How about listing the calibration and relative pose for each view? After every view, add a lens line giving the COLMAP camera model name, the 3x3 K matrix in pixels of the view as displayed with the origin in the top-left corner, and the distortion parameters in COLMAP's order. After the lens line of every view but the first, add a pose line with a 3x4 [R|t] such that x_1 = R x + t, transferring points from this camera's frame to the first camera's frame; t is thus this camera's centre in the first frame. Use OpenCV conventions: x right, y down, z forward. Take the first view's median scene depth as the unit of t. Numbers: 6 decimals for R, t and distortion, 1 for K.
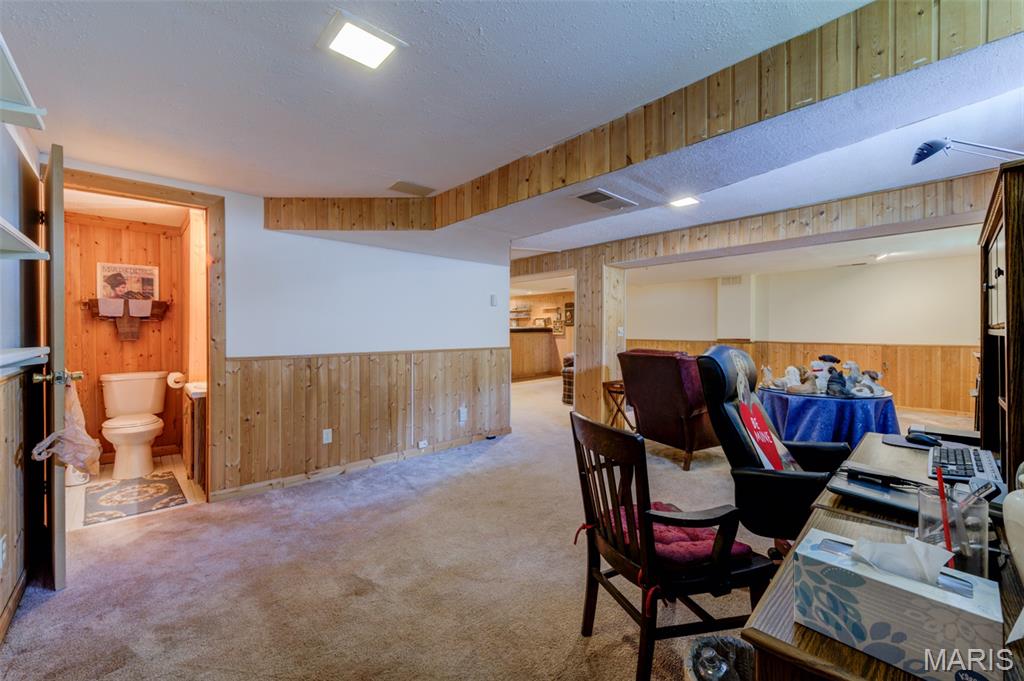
lens RADIAL K [[408.3, 0, 512.5], [0, 408.3, 335.0], [0, 0, 1]] dist [0.000802, -0.000039]
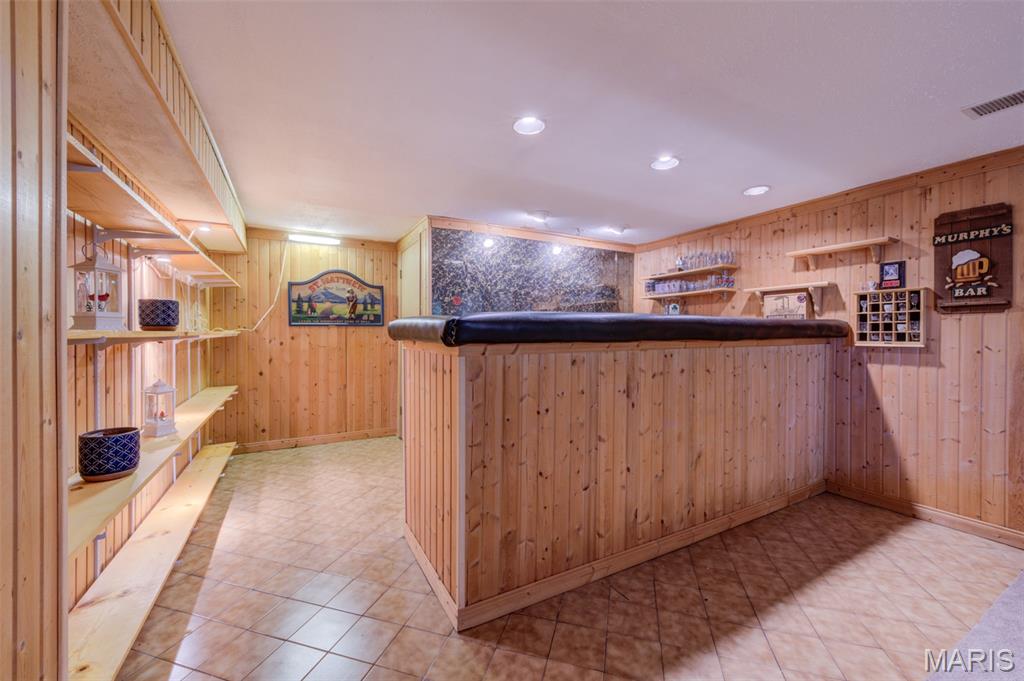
lens RADIAL K [[408.3, 0, 512.1], [0, 408.3, 337.3], [0, 0, 1]] dist [0.000802, -0.000039]
pose [[0.969361, 0.007397, -0.245531, -0.048189], [-0.006917, 0.999972, 0.002817, -0.006562], [0.245544, -0.001032, 0.969385, 0.686887]]
